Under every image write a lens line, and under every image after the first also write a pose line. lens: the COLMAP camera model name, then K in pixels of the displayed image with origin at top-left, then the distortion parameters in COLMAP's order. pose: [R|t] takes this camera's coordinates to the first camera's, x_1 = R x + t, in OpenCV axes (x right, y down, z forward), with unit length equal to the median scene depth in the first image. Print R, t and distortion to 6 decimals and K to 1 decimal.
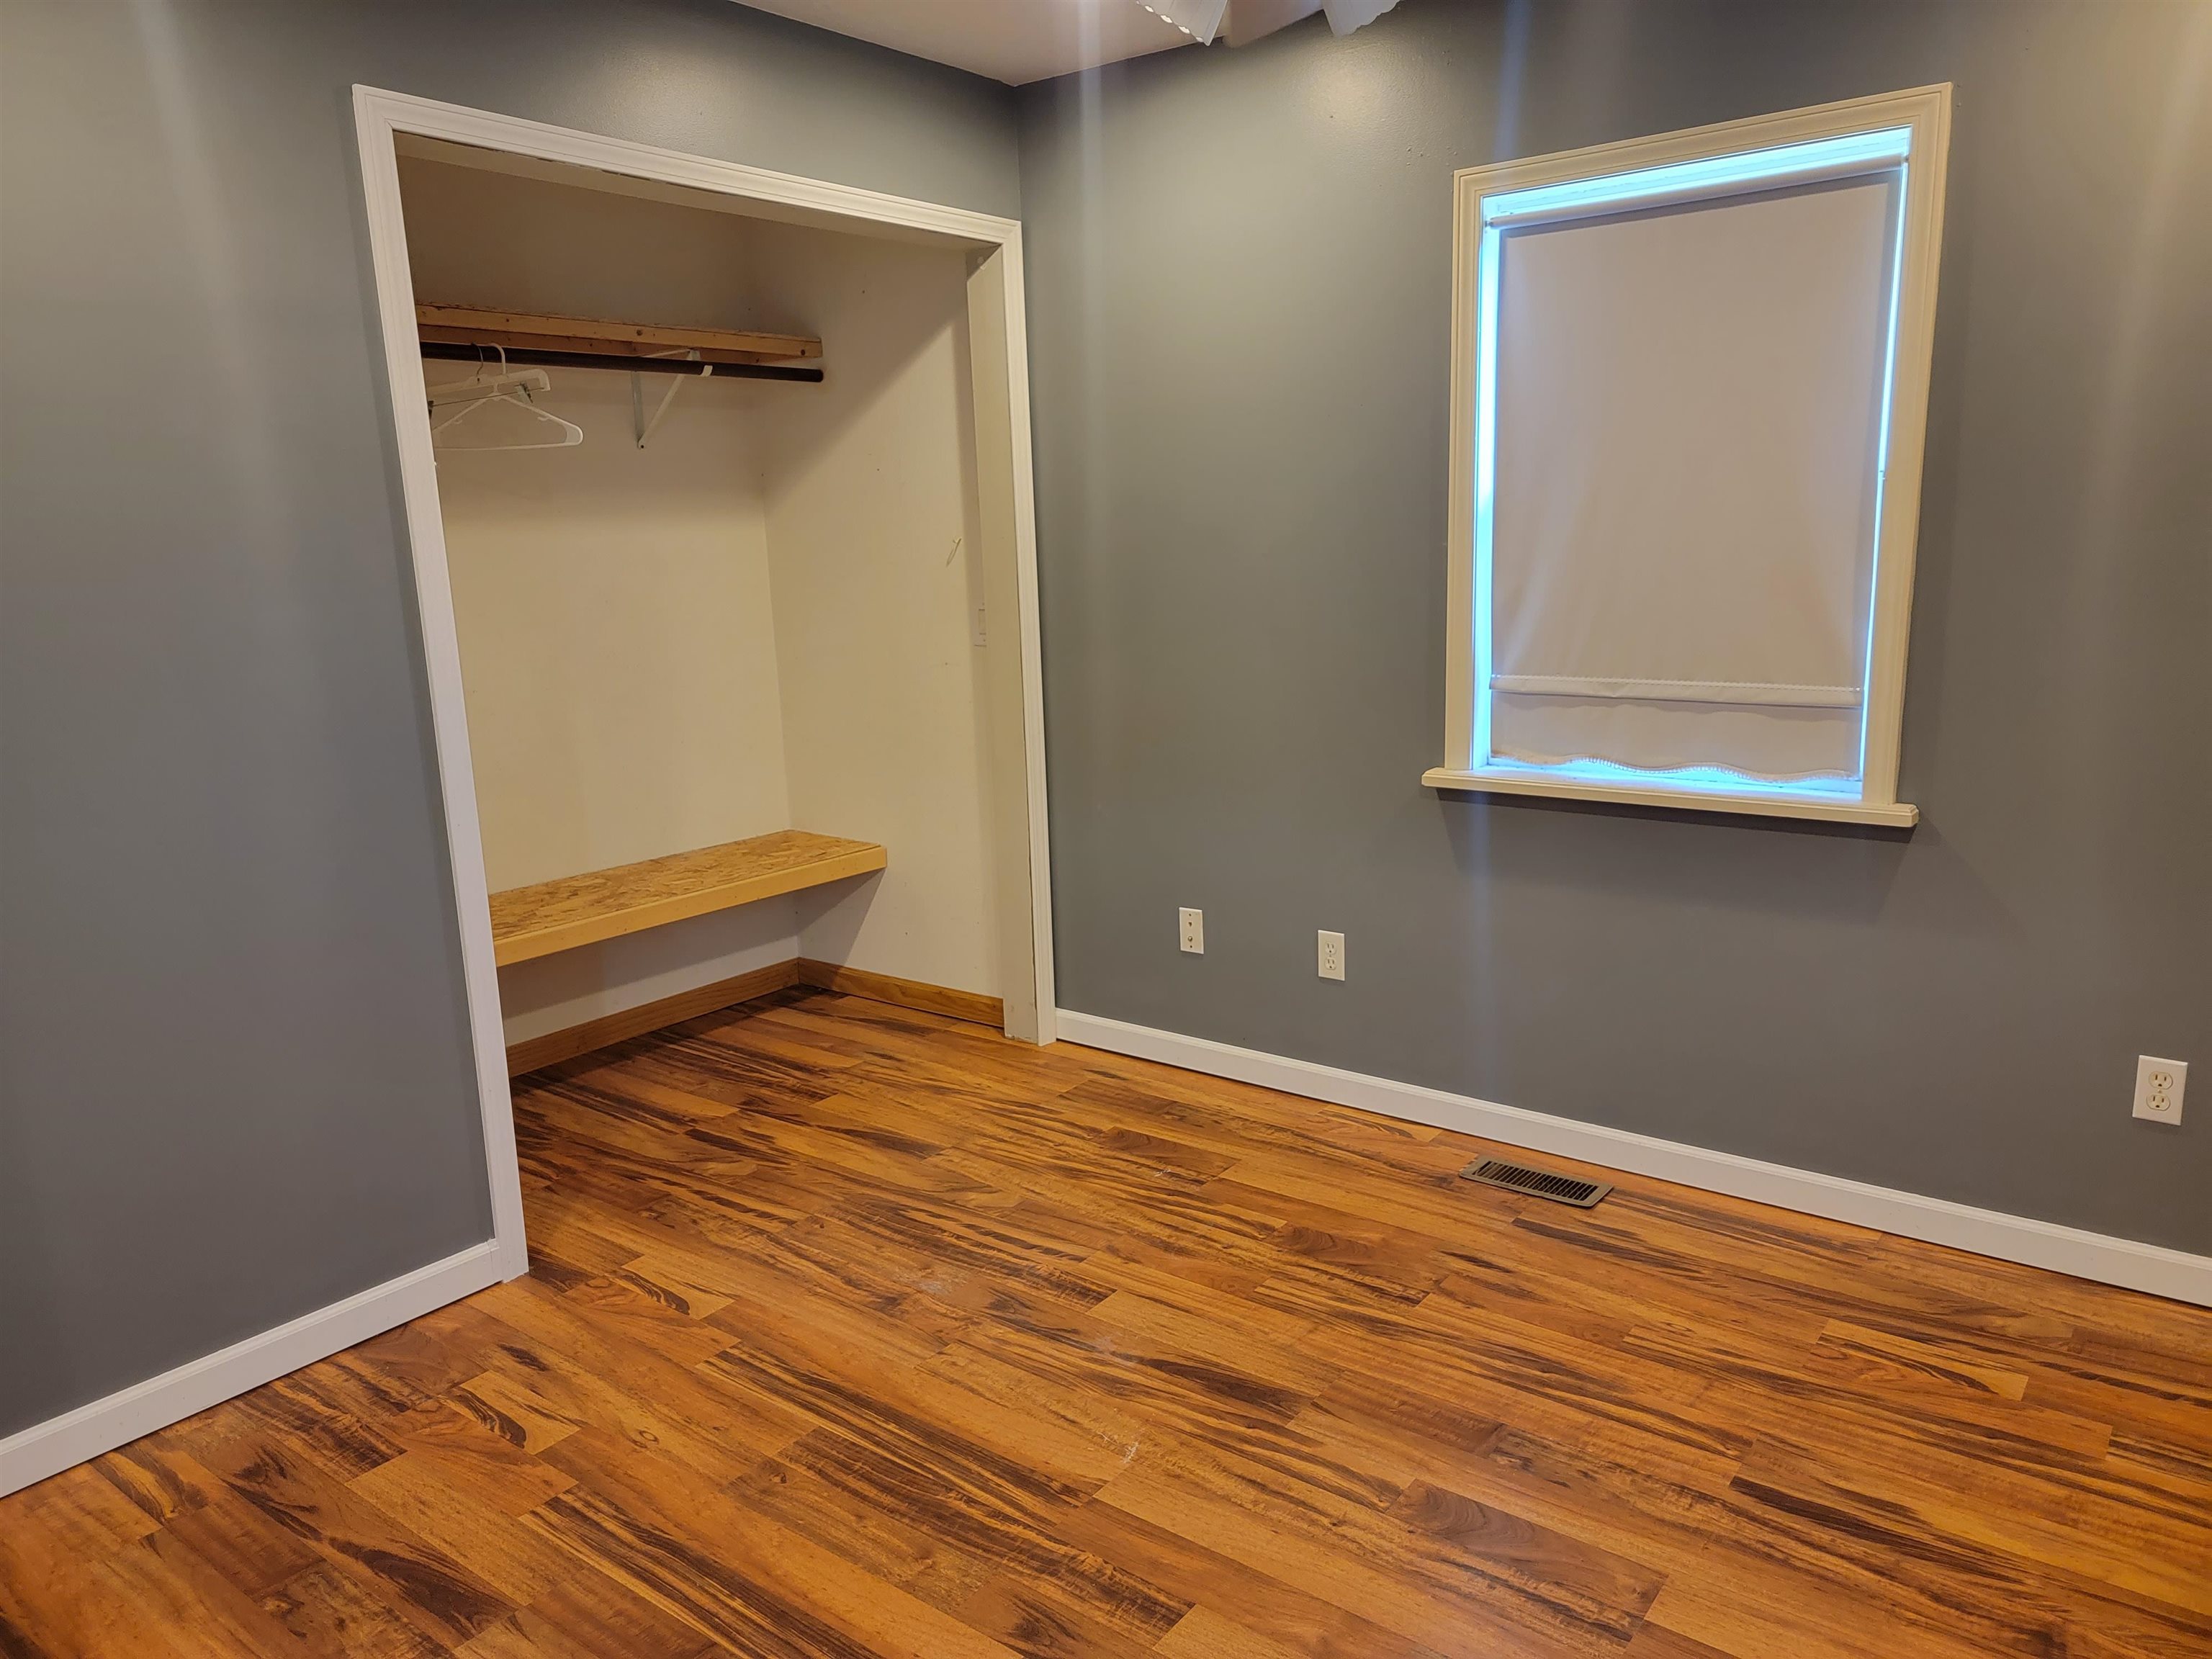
lens RADIAL K [[1547.2, 0, 1113.9], [0, 1547.2, 833.8], [0, 0, 1]] dist [0.068550, -0.053522]
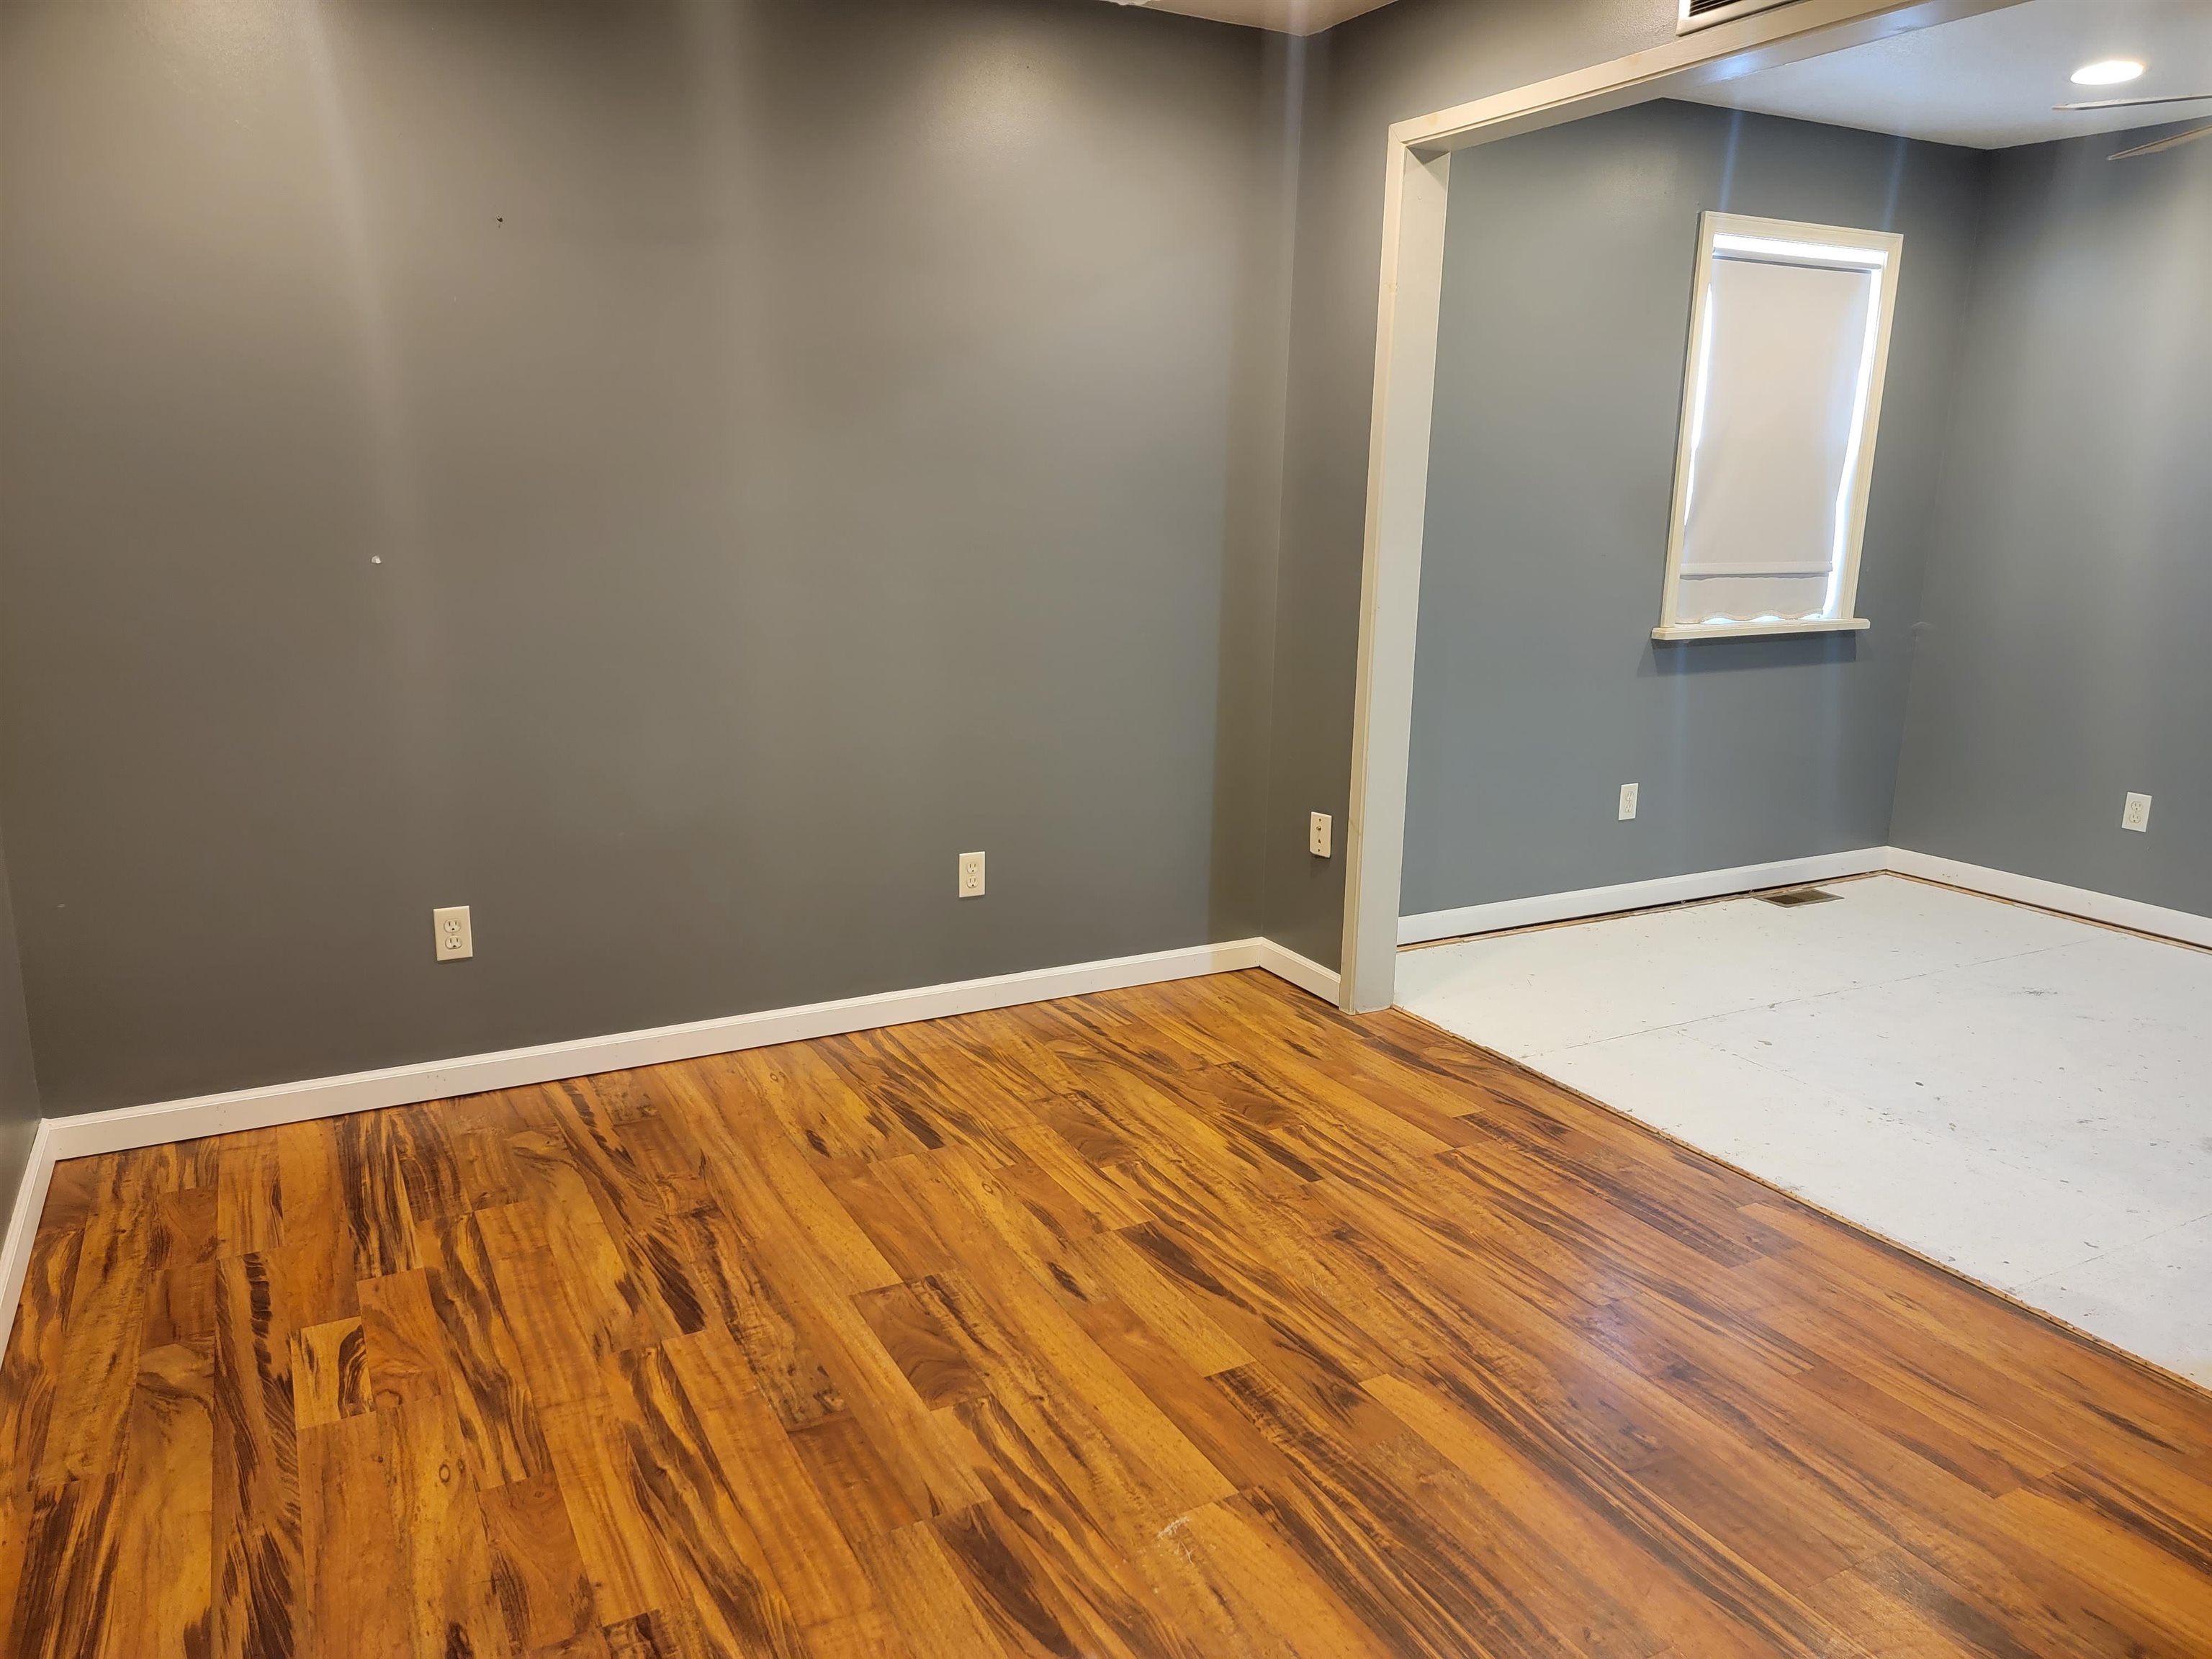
lens RADIAL K [[1547.2, 0, 1093.5], [0, 1547.2, 824.6], [0, 0, 1]] dist [0.068550, -0.053522]
pose [[-0.912474, -0.073262, 0.402521, -0.264658], [0.090498, 0.923325, 0.373204, -0.286994], [-0.398999, 0.376966, -0.835880, 1.559433]]
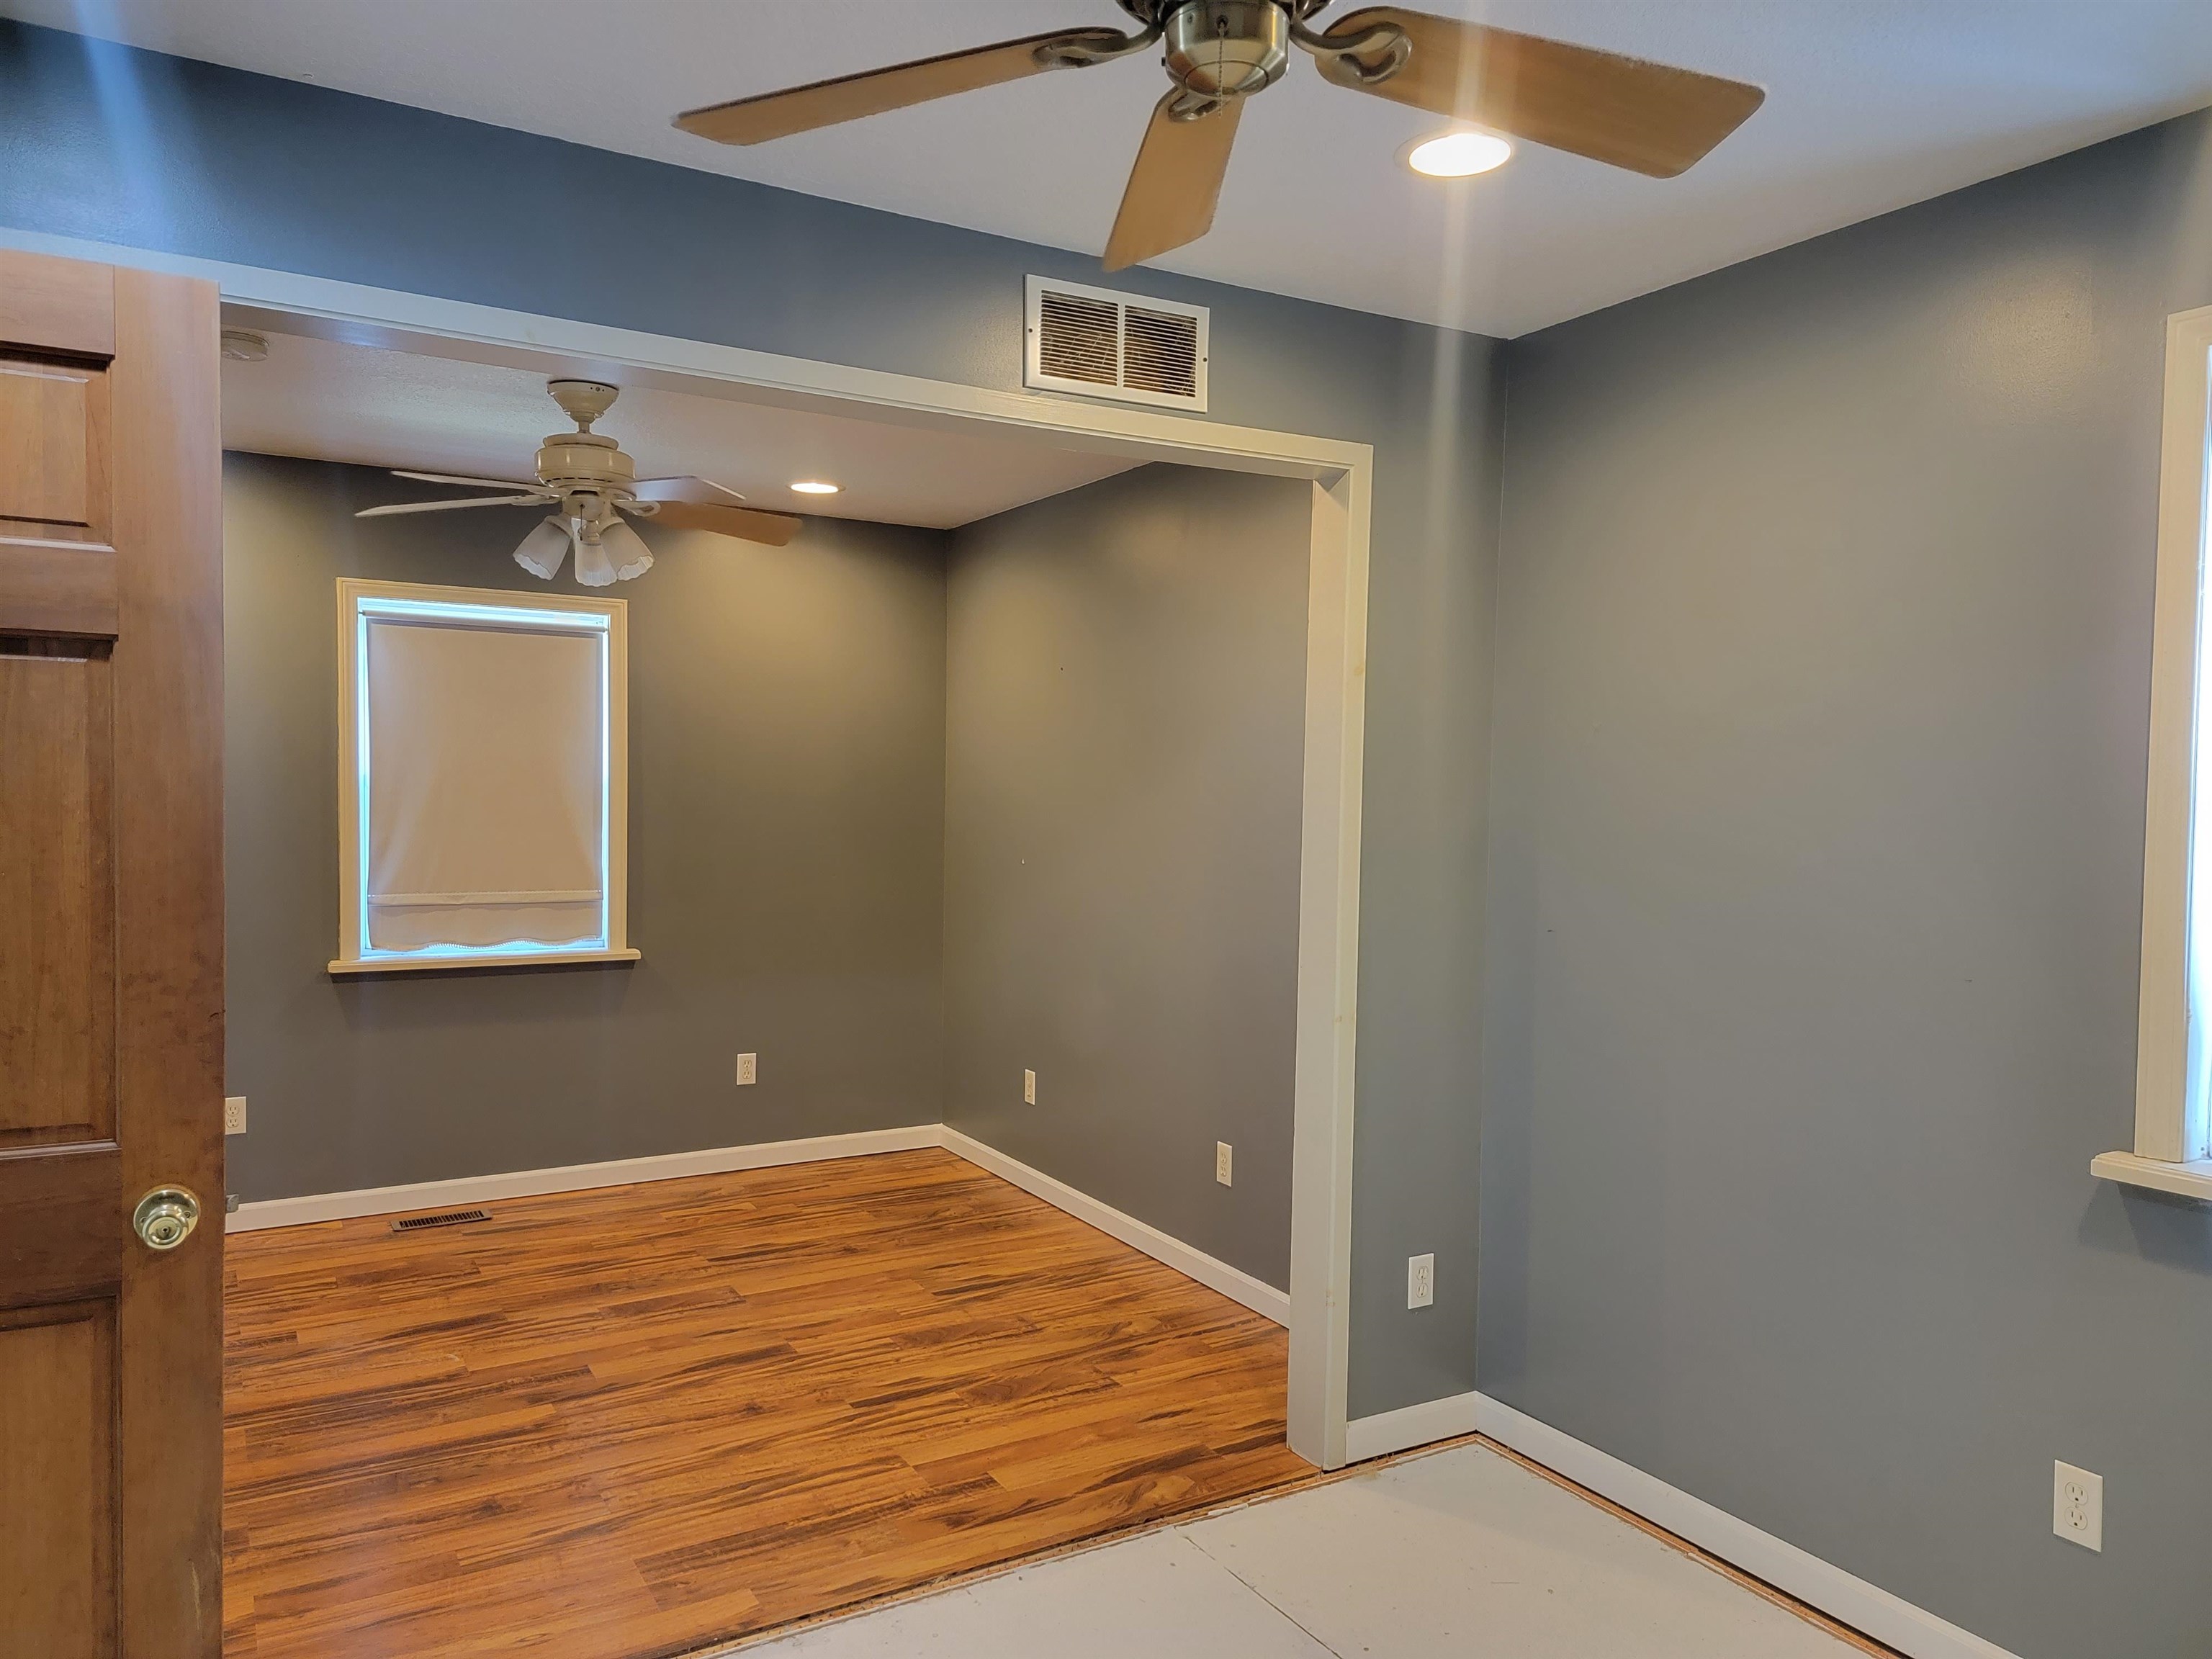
lens RADIAL K [[1547.2, 0, 1108.6], [0, 1547.2, 822.6], [0, 0, 1]] dist [0.068550, -0.053522]
pose [[0.381146, 0.008146, 0.924479, -1.220934], [0.154825, 0.985277, -0.072513, 0.068642], [-0.911459, 0.170770, 0.374273, -0.327115]]
